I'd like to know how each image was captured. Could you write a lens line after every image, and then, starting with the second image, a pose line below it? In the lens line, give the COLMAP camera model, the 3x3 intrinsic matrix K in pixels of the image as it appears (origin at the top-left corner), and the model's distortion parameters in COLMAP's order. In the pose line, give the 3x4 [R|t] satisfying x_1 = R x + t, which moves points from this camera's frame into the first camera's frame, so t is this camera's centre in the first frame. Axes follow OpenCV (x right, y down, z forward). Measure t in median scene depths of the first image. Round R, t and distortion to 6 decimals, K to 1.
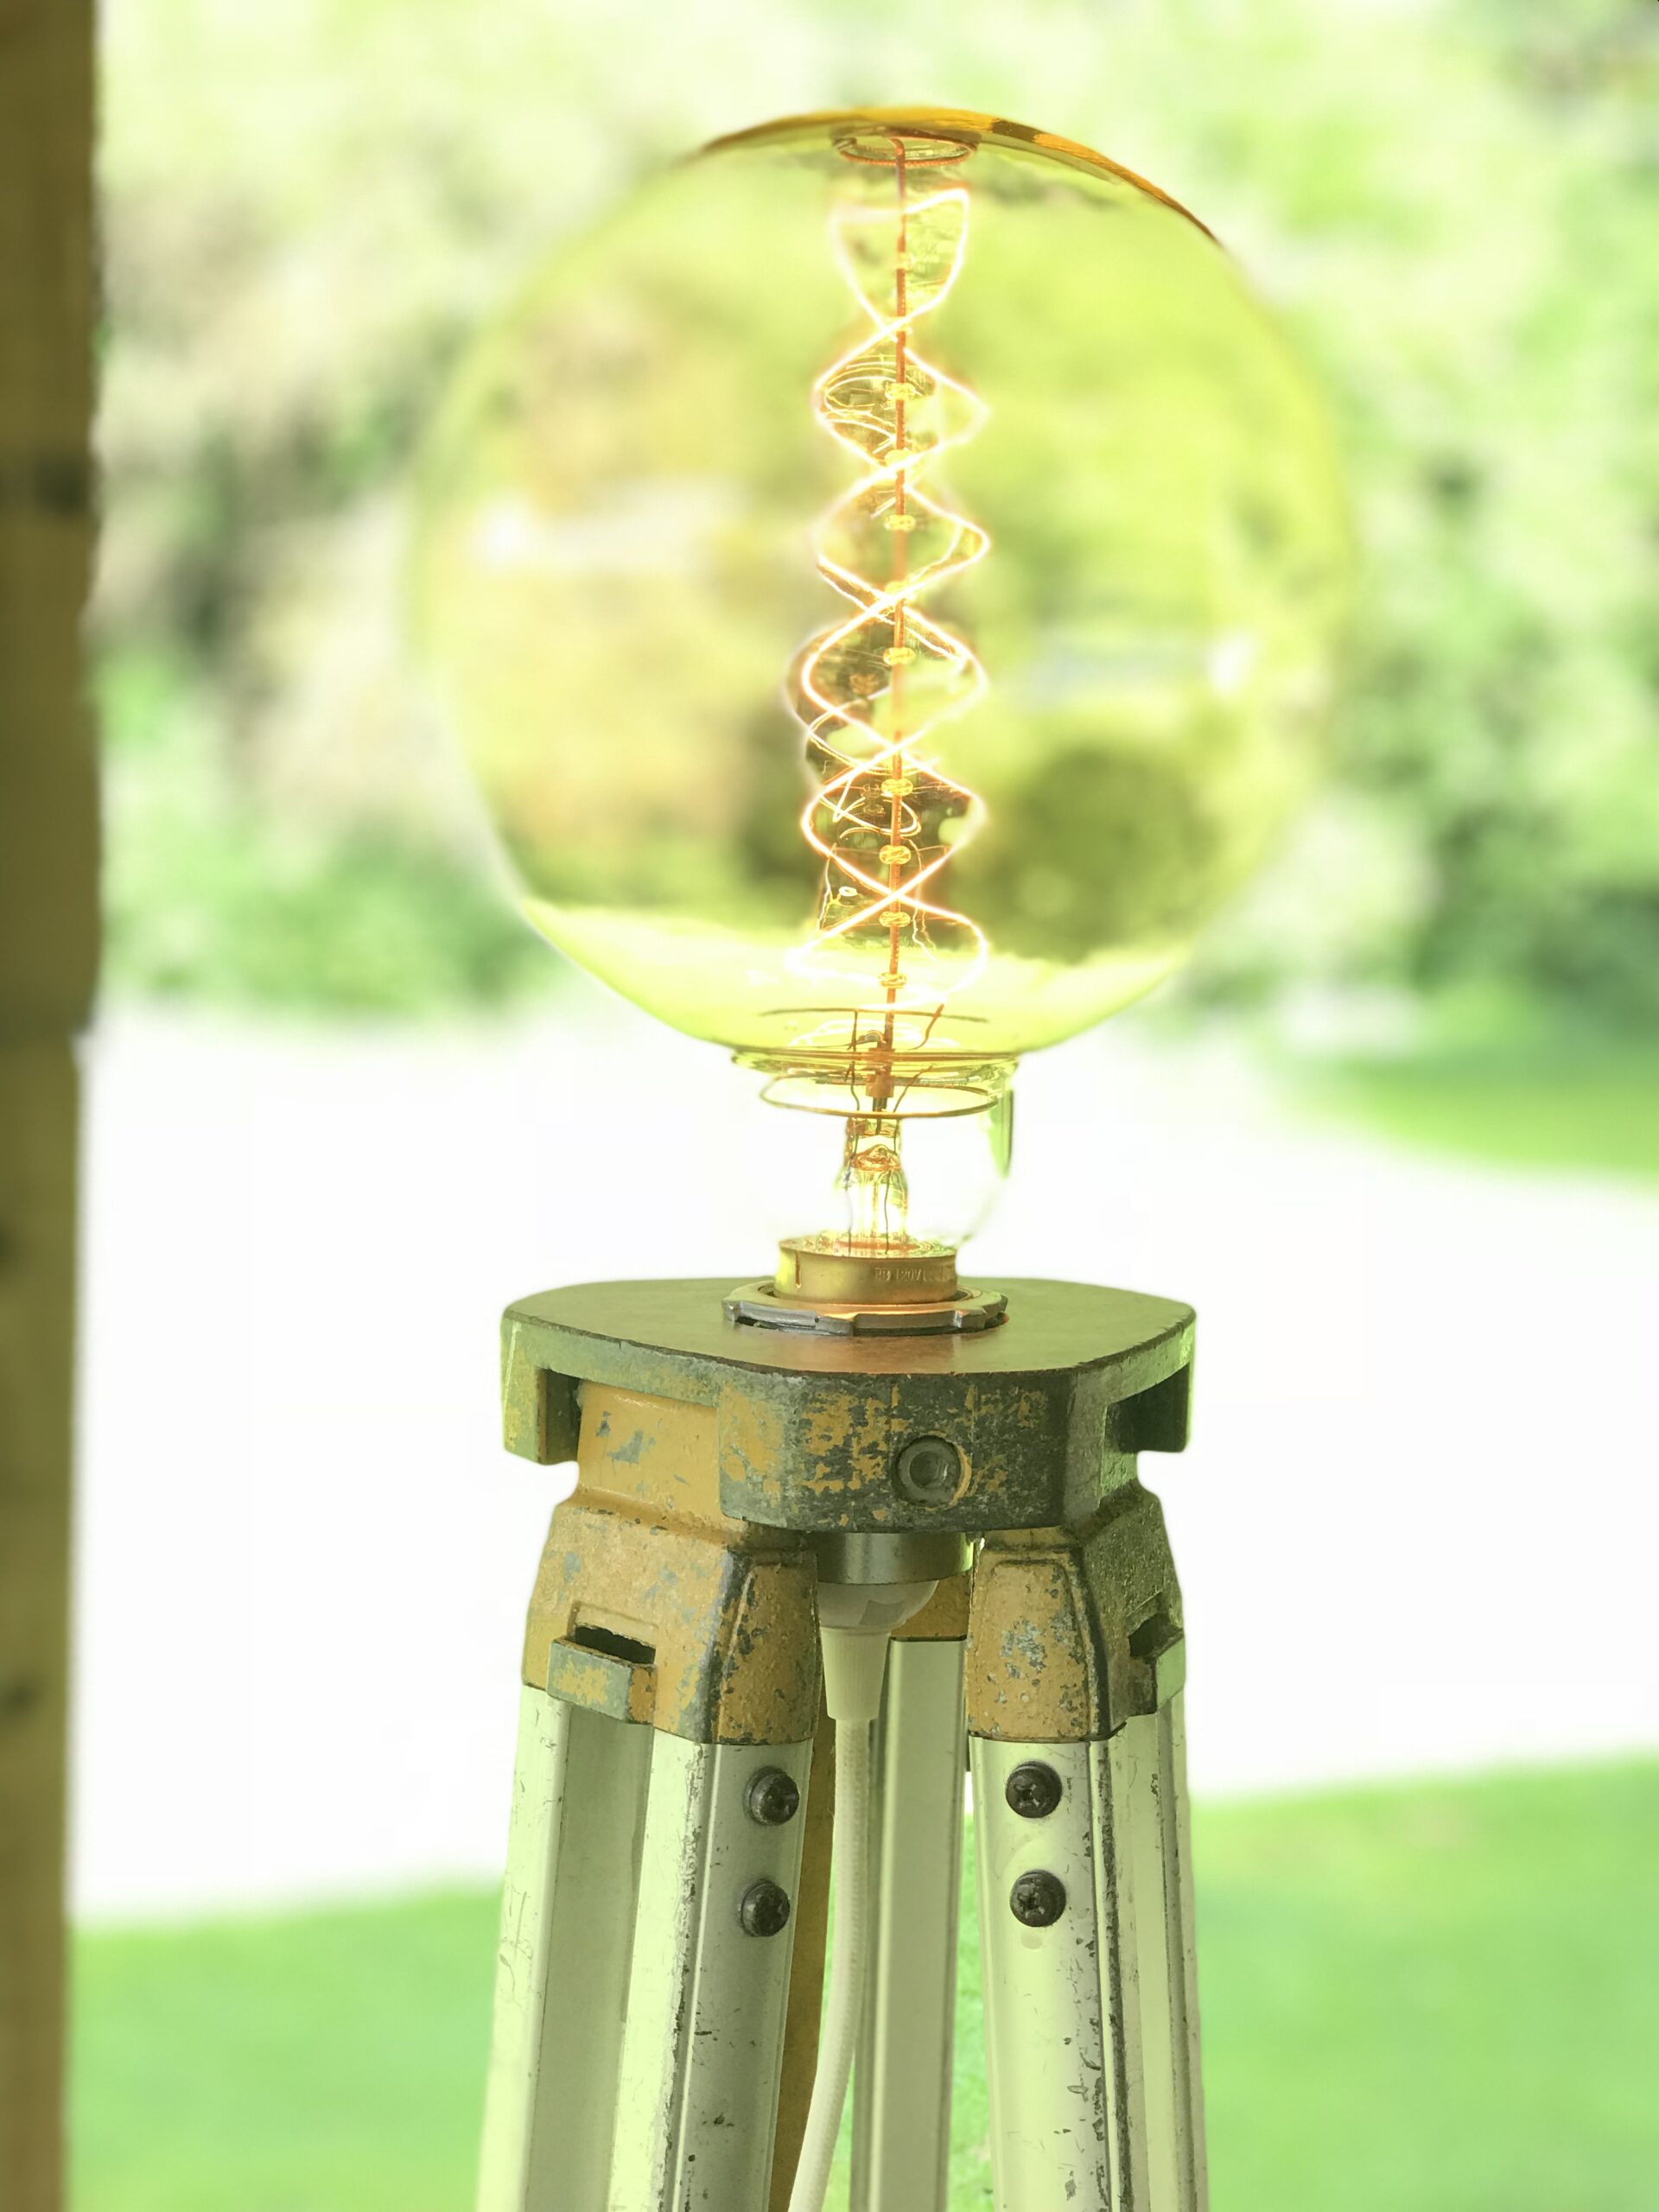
lens RADIAL K [[3671.5, 0, 820.5], [0, 3671.5, 1108.4], [0, 0, 1]] dist [0.034612, 0.000000]
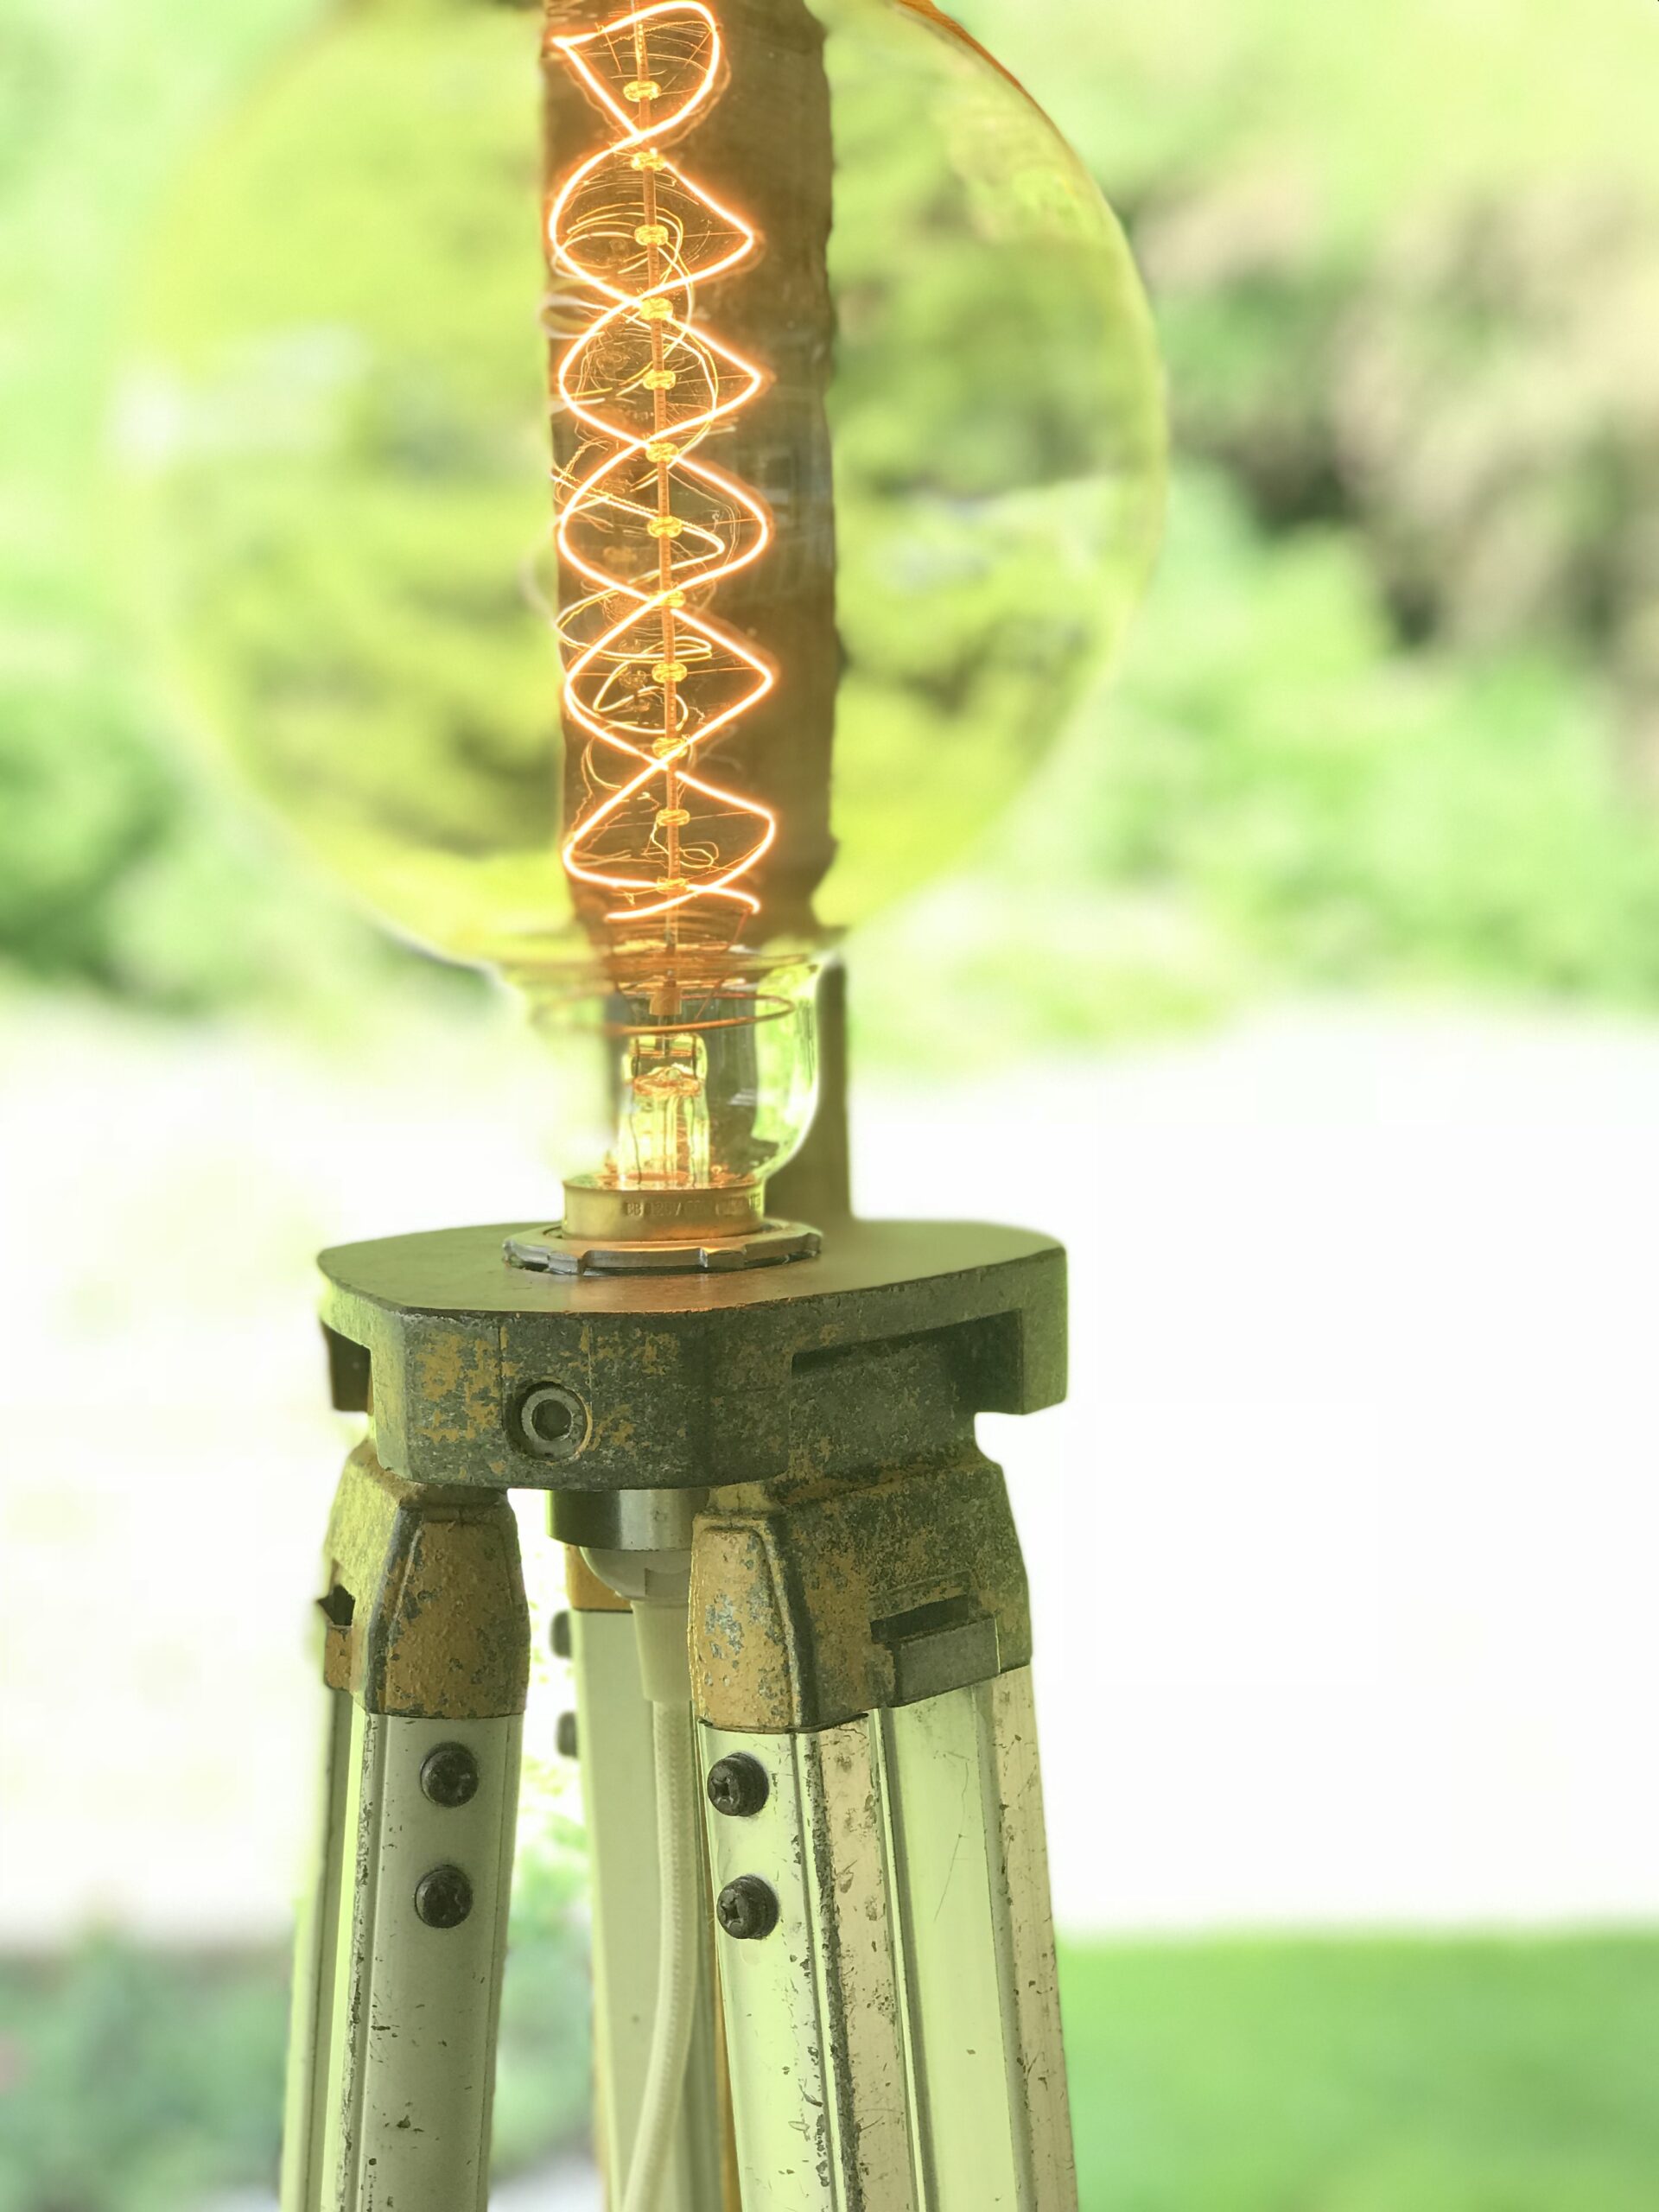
lens RADIAL K [[3671.5, 0, 833.7], [0, 3671.5, 1119.7], [0, 0, 1]] dist [0.034612, 0.000000]
pose [[0.931655, -0.009619, -0.363217, 0.406158], [0.010653, 0.999943, 0.000844, 0.023991], [0.363188, -0.004655, 0.931704, 0.180907]]
